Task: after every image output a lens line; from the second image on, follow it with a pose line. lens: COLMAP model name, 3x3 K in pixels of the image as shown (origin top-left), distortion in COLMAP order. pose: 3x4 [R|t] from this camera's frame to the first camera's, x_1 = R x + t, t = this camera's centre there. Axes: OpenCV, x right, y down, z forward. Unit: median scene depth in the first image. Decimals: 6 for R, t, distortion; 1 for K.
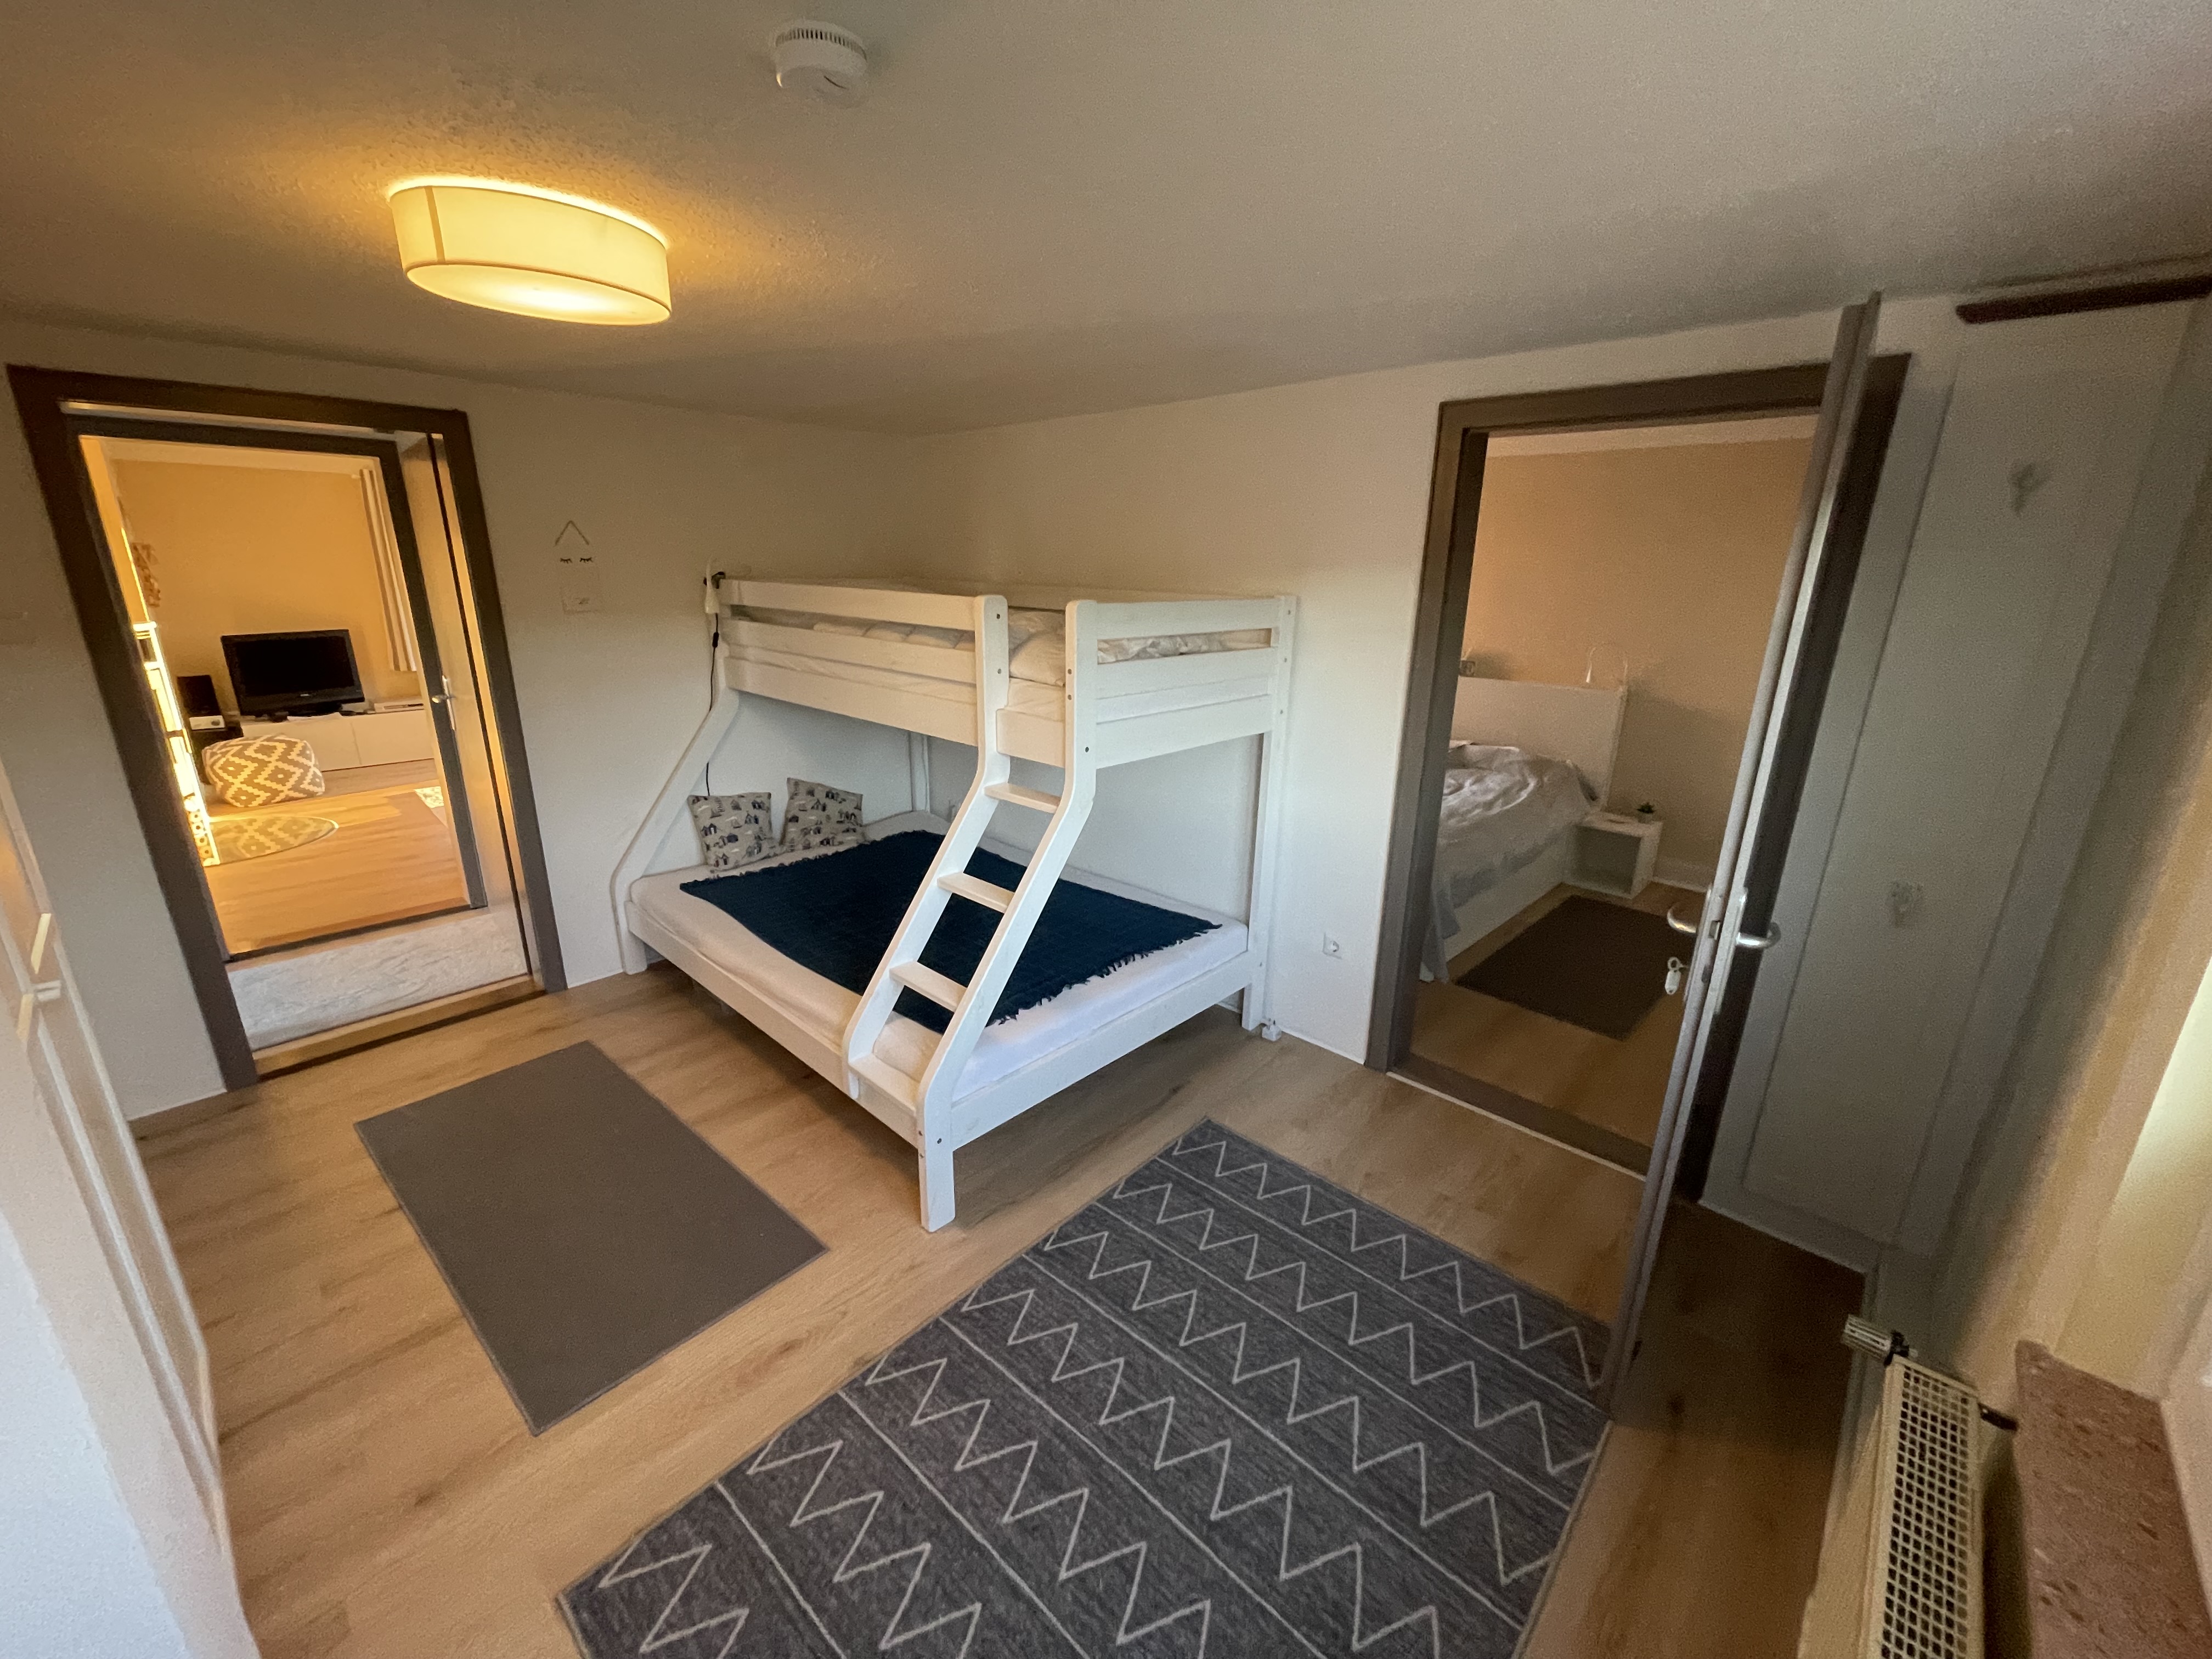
lens RADIAL K [[889.6, 0, 1106.0], [0, 889.6, 829.5], [0, 0, 1]] dist [-0.003013, 0.000005]
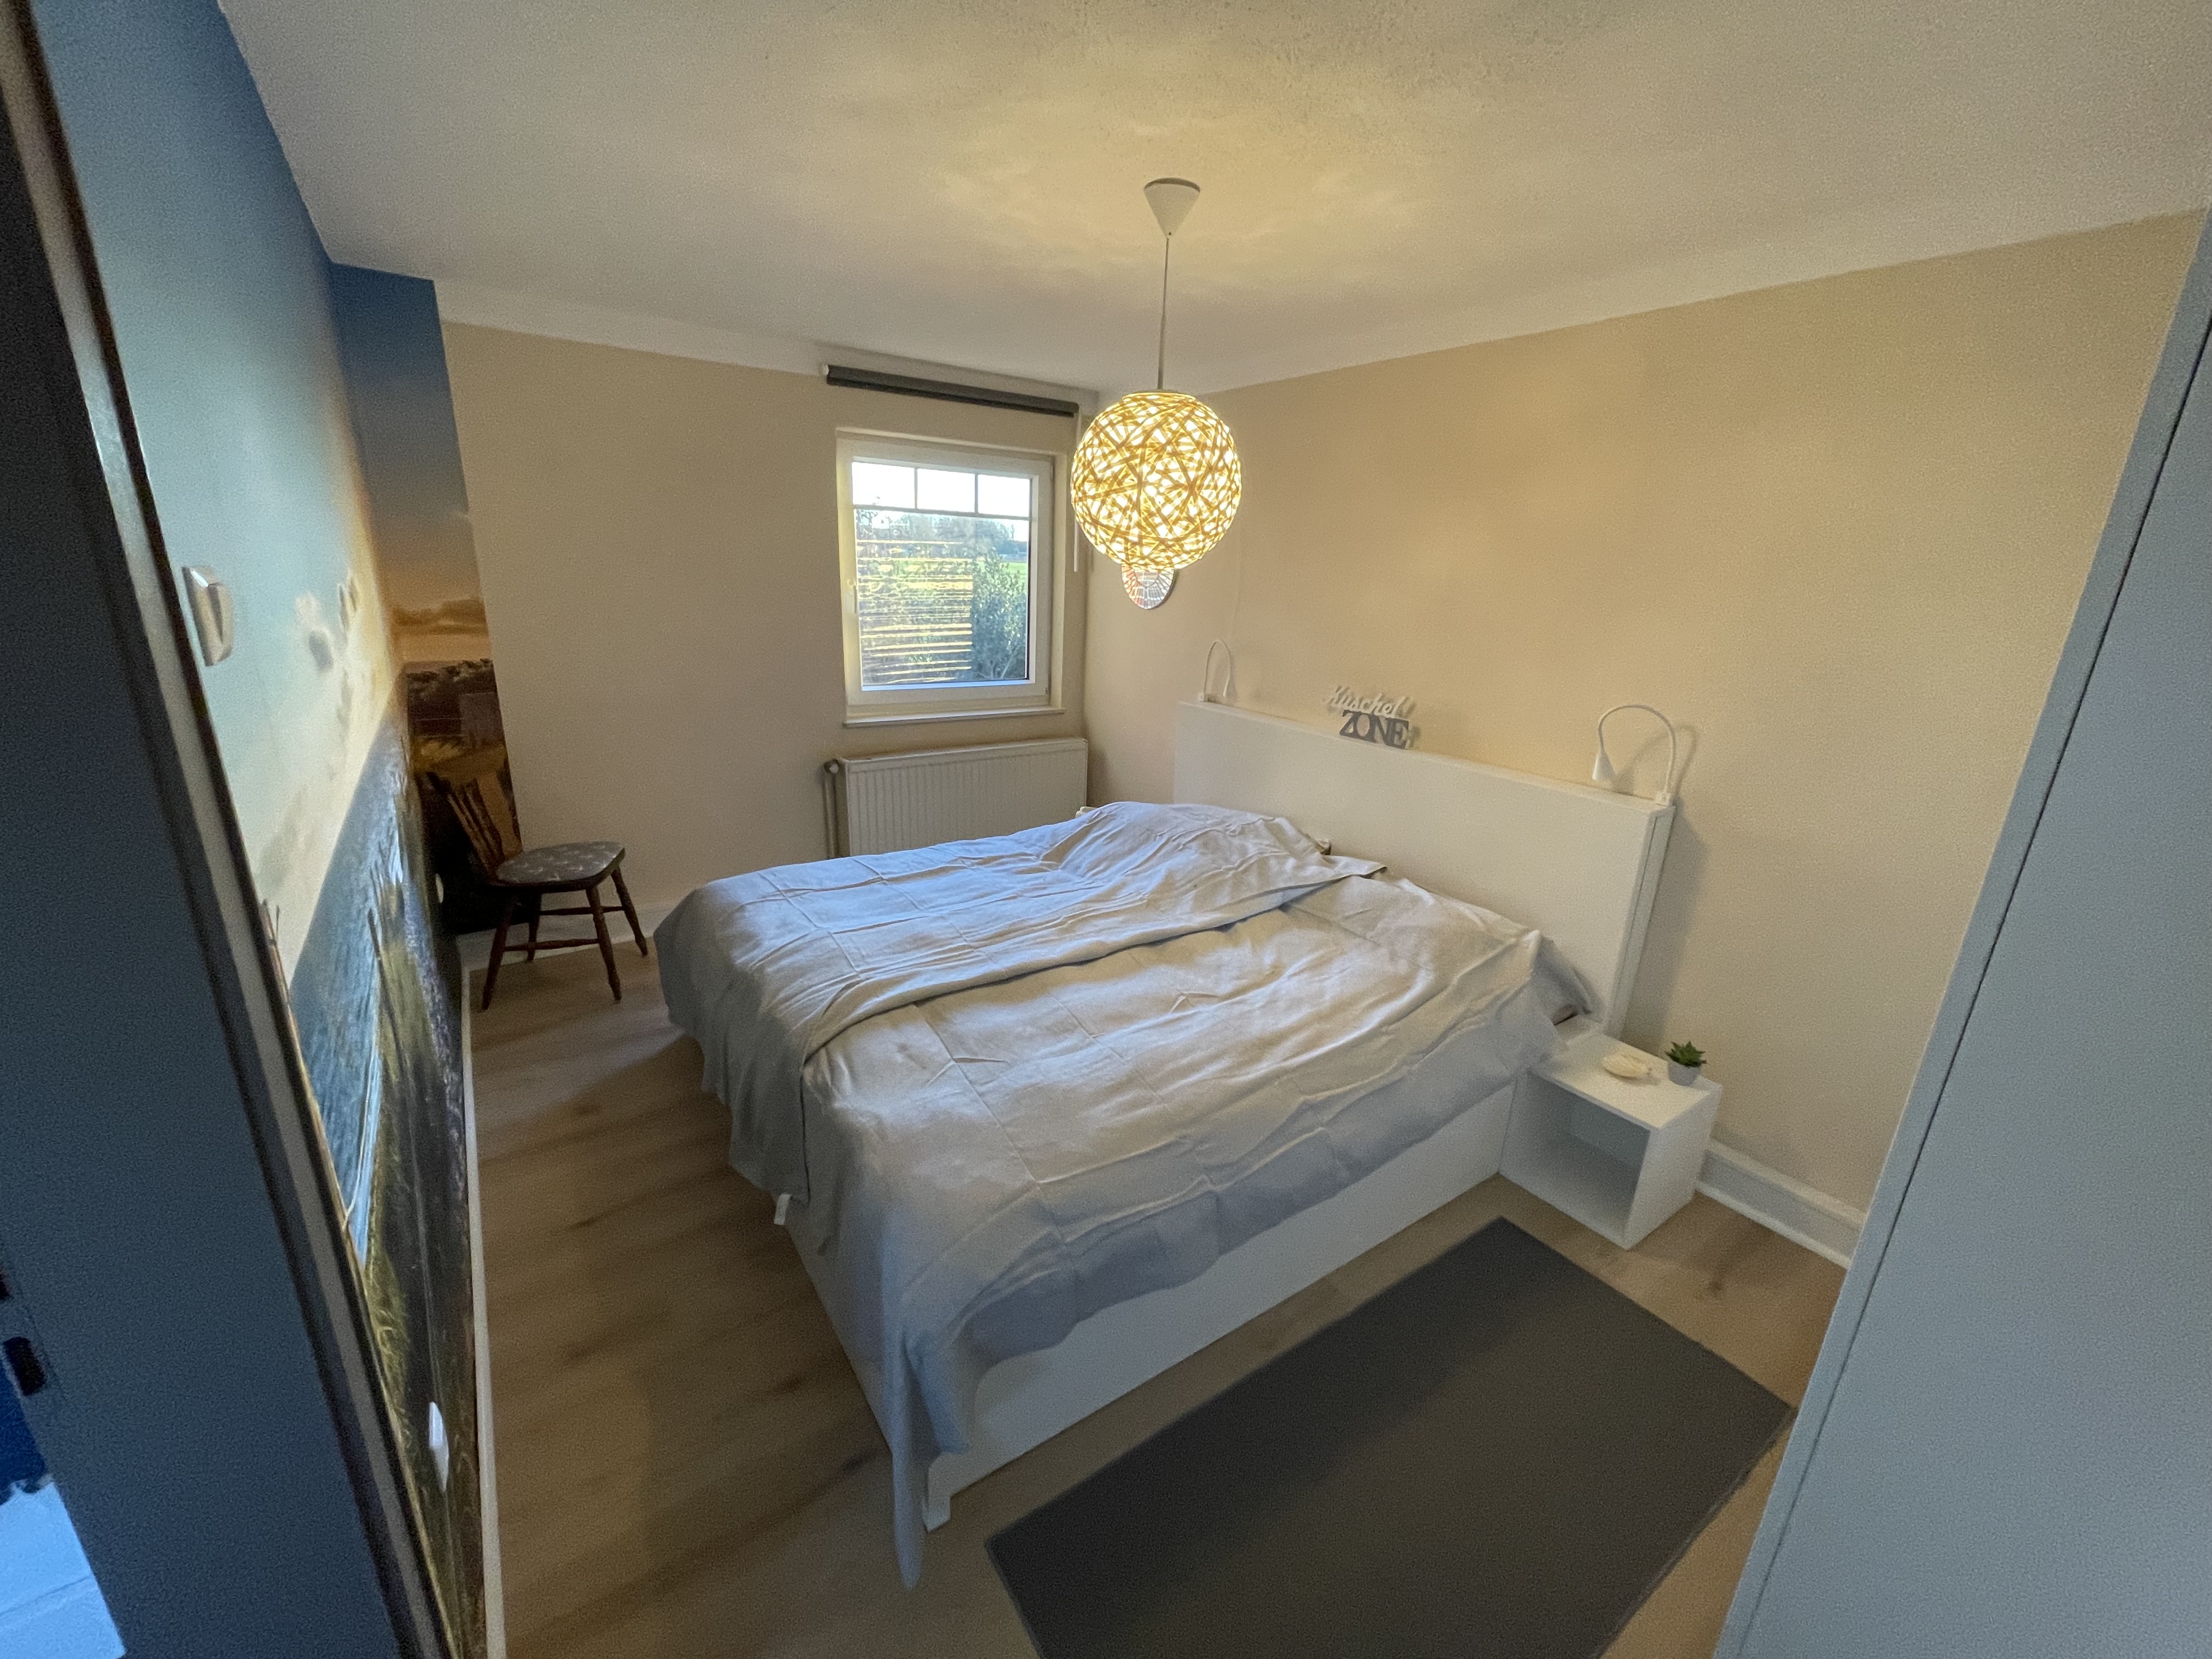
lens RADIAL K [[889.8, 0, 1106.0], [0, 889.8, 829.5], [0, 0, 1]] dist [-0.000061, -0.000008]
pose [[0.980119, 0.075937, -0.183306, 0.825303], [-0.078231, 0.996921, -0.005305, -0.256755], [0.182339, 0.019540, 0.983042, 1.019161]]
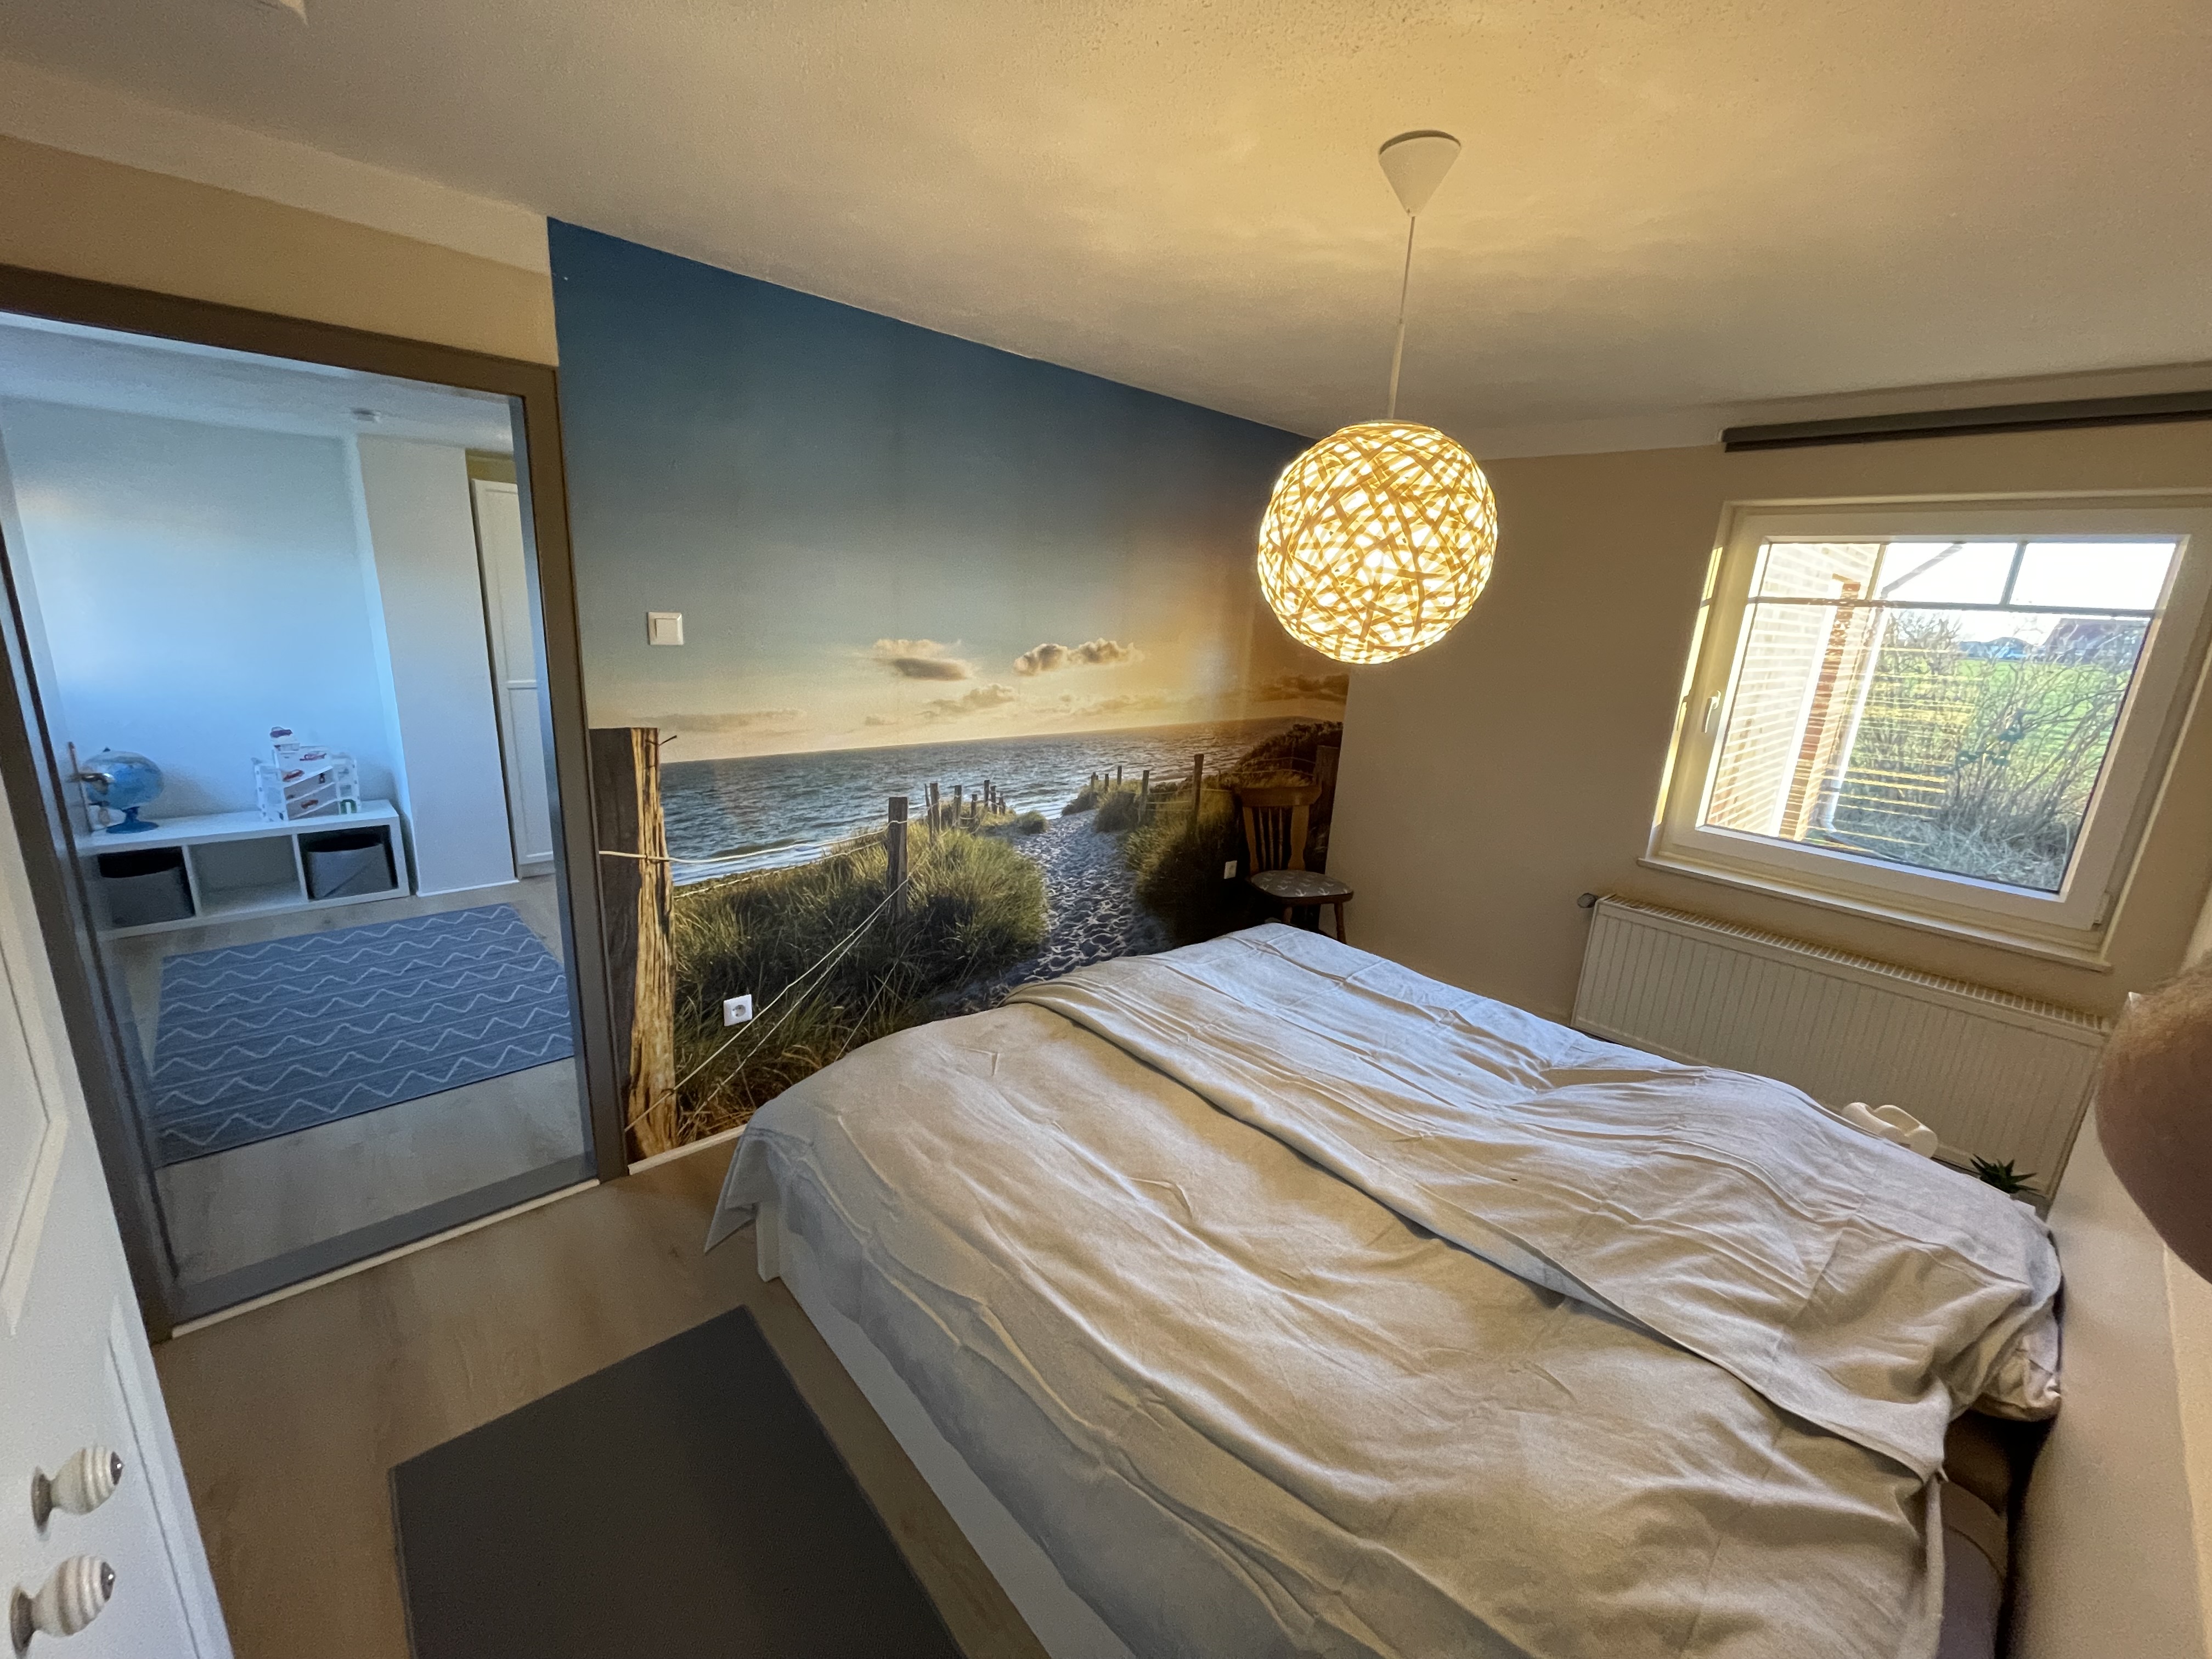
lens RADIAL K [[889.6, 0, 1106.0], [0, 889.6, 829.5], [0, 0, 1]] dist [-0.003013, 0.000005]
pose [[-0.061784, 0.231146, -0.970955, 1.431124], [-0.351168, 0.905578, 0.237928, -0.530499], [0.934272, 0.355669, 0.025221, 1.837522]]
